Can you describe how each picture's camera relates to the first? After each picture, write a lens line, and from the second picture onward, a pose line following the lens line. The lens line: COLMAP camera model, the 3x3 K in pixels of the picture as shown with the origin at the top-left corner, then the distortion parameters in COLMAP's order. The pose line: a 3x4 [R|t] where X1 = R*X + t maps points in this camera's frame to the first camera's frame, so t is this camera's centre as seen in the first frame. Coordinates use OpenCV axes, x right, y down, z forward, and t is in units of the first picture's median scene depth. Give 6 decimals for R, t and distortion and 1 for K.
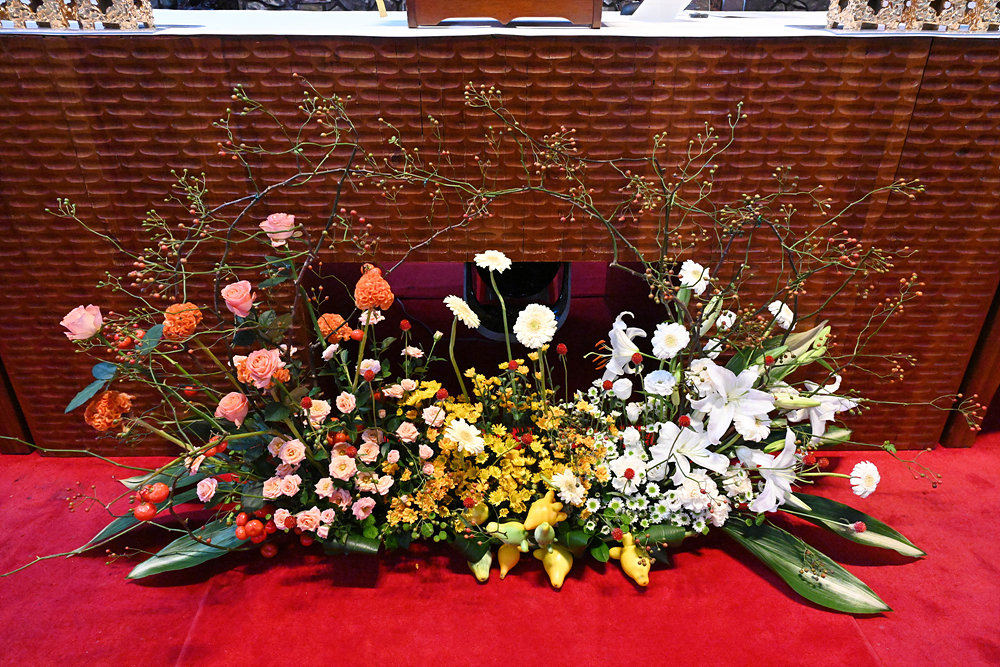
lens RADIAL K [[664.4, 0, 499.2], [0, 664.4, 330.8], [0, 0, 1]] dist [0.006218, -0.000824]
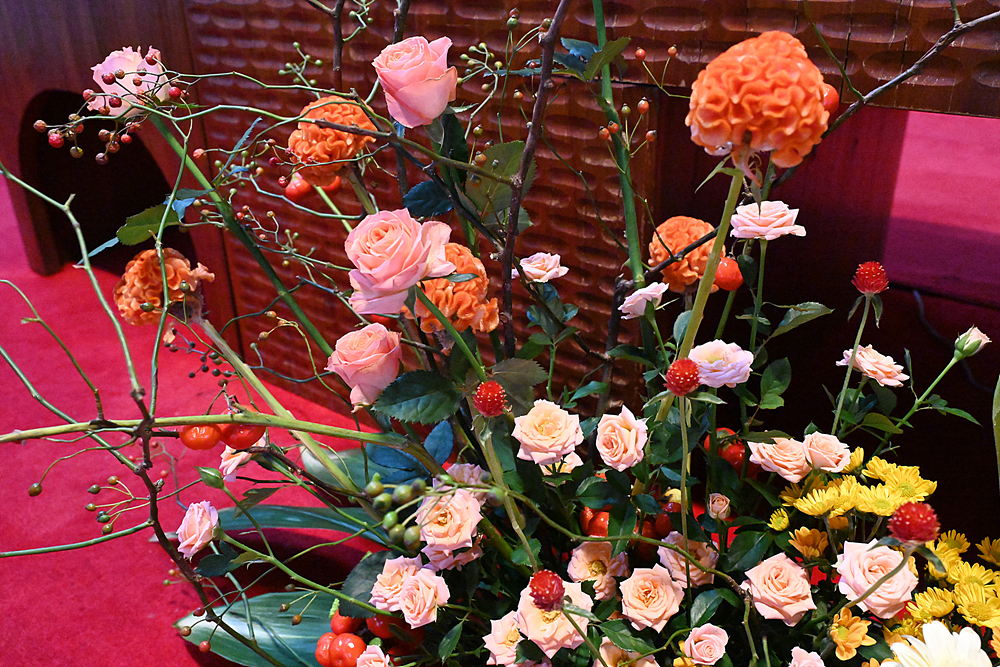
lens RADIAL K [[860.2, 0, 494.1], [0, 860.2, 329.5], [0, 0, 1]] dist [0.004809, 0.003686]
pose [[0.776761, 0.252527, -0.576951, -0.034576], [-0.263851, 0.962305, 0.065966, 0.039163], [0.571861, 0.100989, 0.814111, 0.571392]]
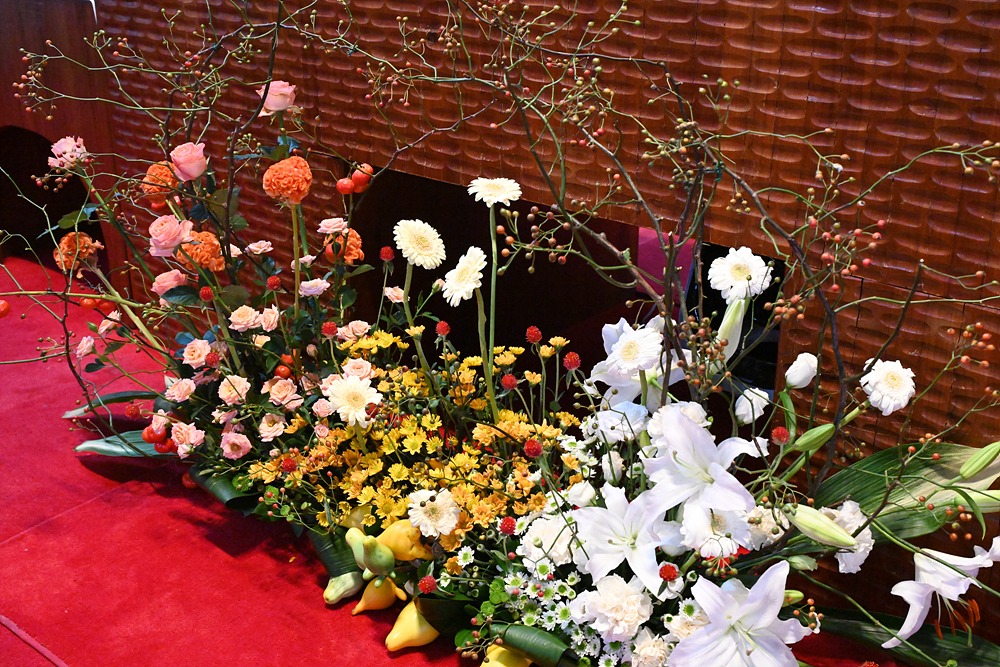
lens RADIAL K [[1179.2, 0, 501.6], [0, 1179.2, 335.4], [0, 0, 1]] dist [0.008609, 0.000000]
pose [[0.747232, 0.249068, -0.616125, 0.833872], [-0.301691, 0.953207, 0.019444, 0.015202], [0.592138, 0.171350, 0.787408, 0.048555]]
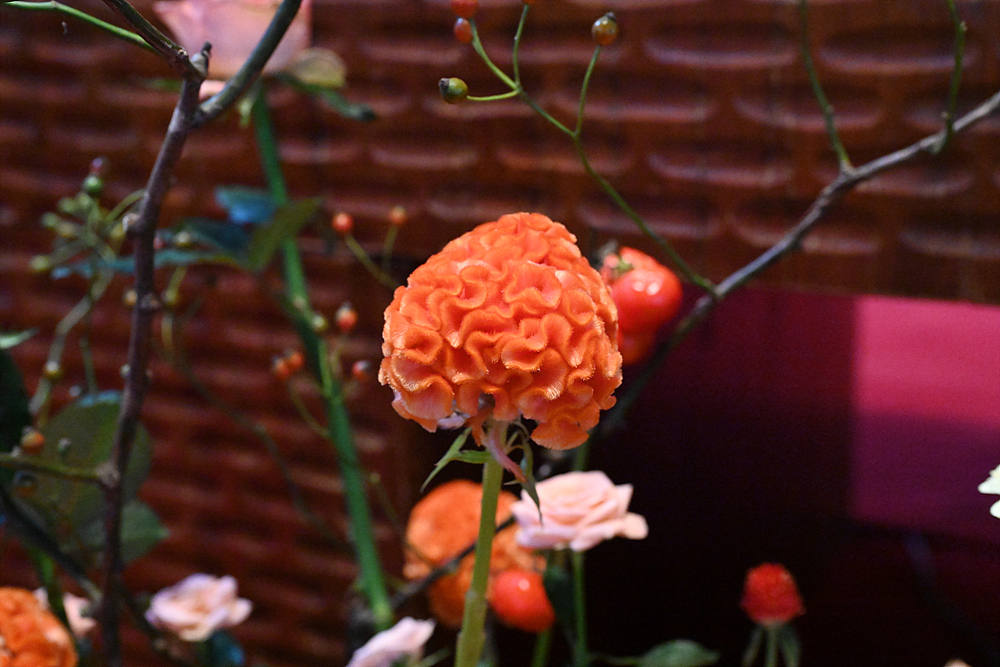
lens RADIAL K [[1508.5, 0, 497.9], [0, 1508.5, 336.1], [0, 0, 1]] dist [-0.004660, 0.000000]
pose [[0.877217, 0.101244, -0.469297, -0.017537], [-0.191043, 0.970398, -0.147753, -0.001771], [0.440445, 0.219267, 0.870592, 0.606822]]
